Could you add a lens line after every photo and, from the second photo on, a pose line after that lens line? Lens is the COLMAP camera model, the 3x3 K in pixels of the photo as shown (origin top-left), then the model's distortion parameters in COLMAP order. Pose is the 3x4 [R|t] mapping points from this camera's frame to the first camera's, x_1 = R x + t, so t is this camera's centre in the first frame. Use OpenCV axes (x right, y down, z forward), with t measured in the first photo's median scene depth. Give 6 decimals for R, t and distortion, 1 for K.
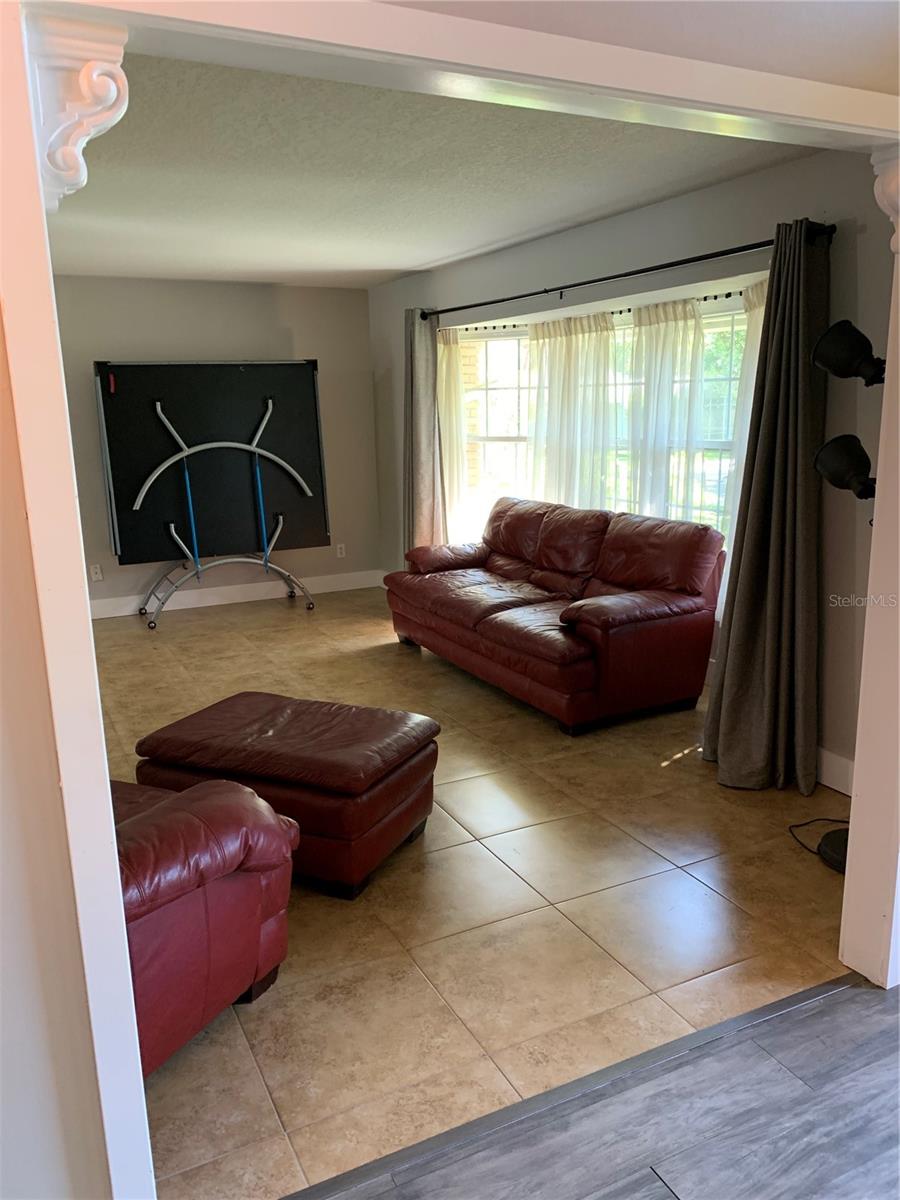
lens RADIAL K [[922.5, 0, 454.3], [0, 922.5, 600.4], [0, 0, 1]] dist [0.028671, -0.032254]
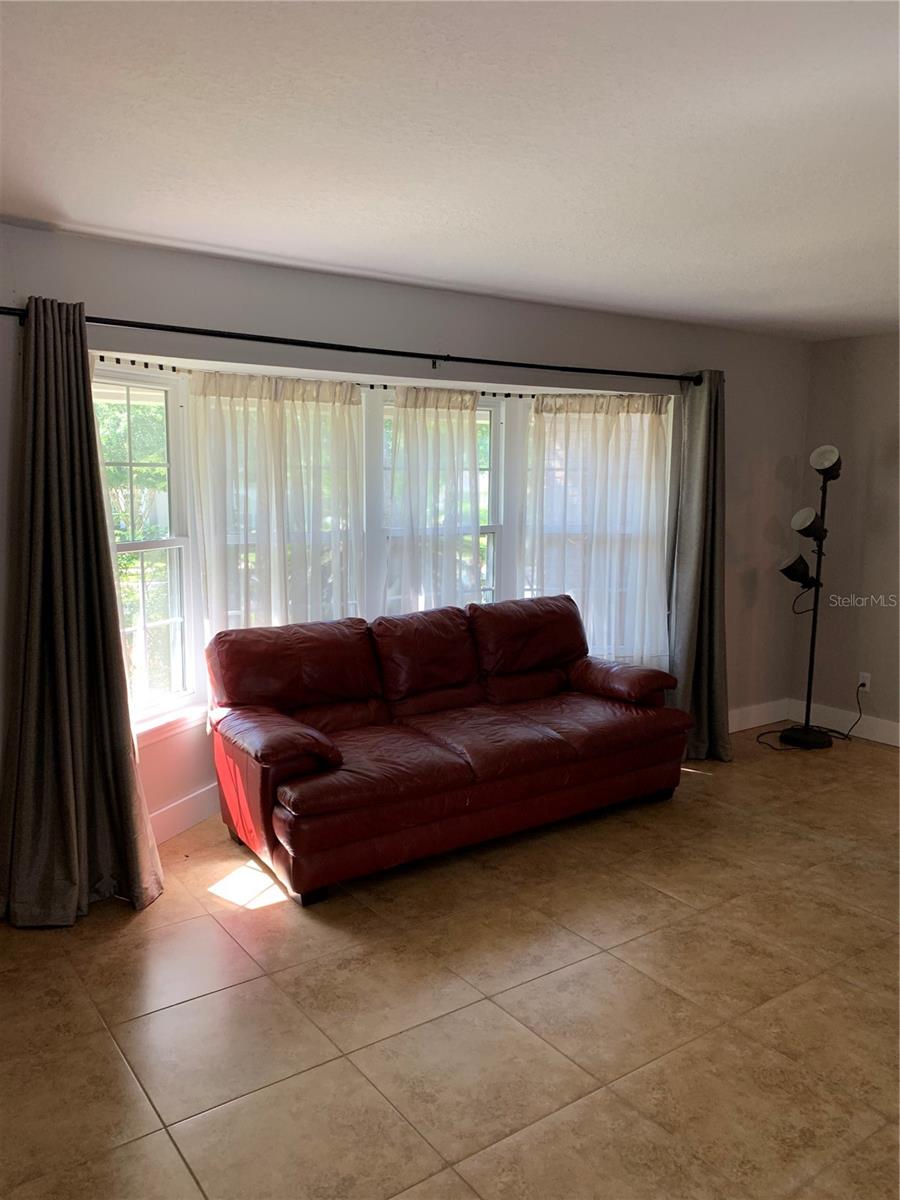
lens RADIAL K [[922.5, 0, 450.8], [0, 922.5, 602.4], [0, 0, 1]] dist [0.028671, -0.032254]
pose [[-0.154555, -0.112570, 0.981550, -0.700051], [0.210053, 0.967030, 0.143980, -0.227519], [-0.965396, 0.228431, -0.125814, 1.089830]]
